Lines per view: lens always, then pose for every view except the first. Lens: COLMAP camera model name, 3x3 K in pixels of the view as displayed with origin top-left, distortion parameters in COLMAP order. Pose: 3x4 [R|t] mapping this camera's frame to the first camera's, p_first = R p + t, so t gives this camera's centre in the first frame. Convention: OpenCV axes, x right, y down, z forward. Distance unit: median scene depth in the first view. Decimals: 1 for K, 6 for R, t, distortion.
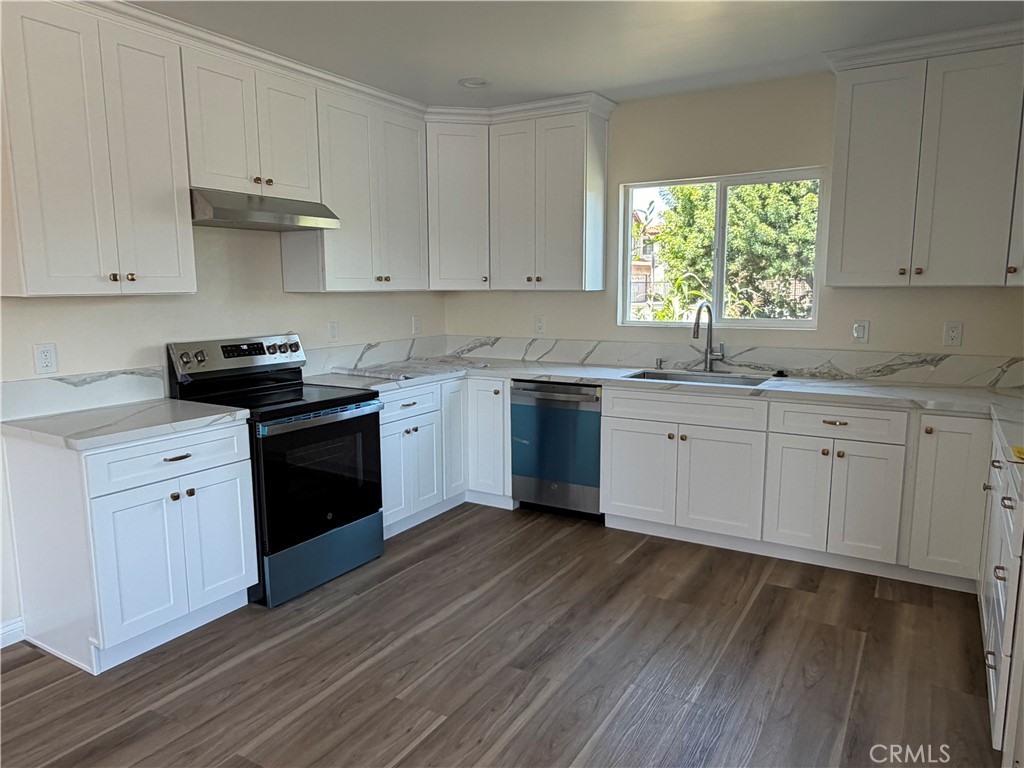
lens RADIAL K [[700.6, 0, 506.4], [0, 700.6, 387.4], [0, 0, 1]] dist [0.006025, 0.001200]
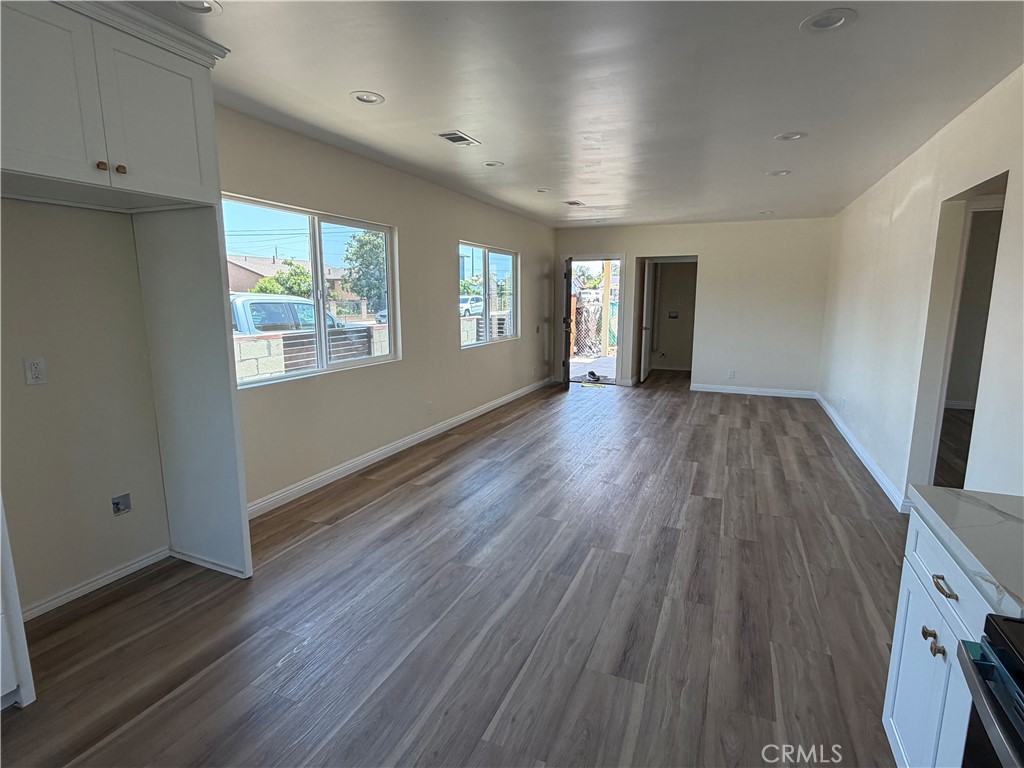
lens RADIAL K [[536.0, 0, 507.4], [0, 536.0, 386.8], [0, 0, 1]] dist [-0.000387, 0.000823]
pose [[-0.989282, 0.029841, -0.142936, -0.015882], [-0.016323, 0.950159, 0.311337, -0.150939], [0.145103, 0.310333, -0.939488, 0.964539]]
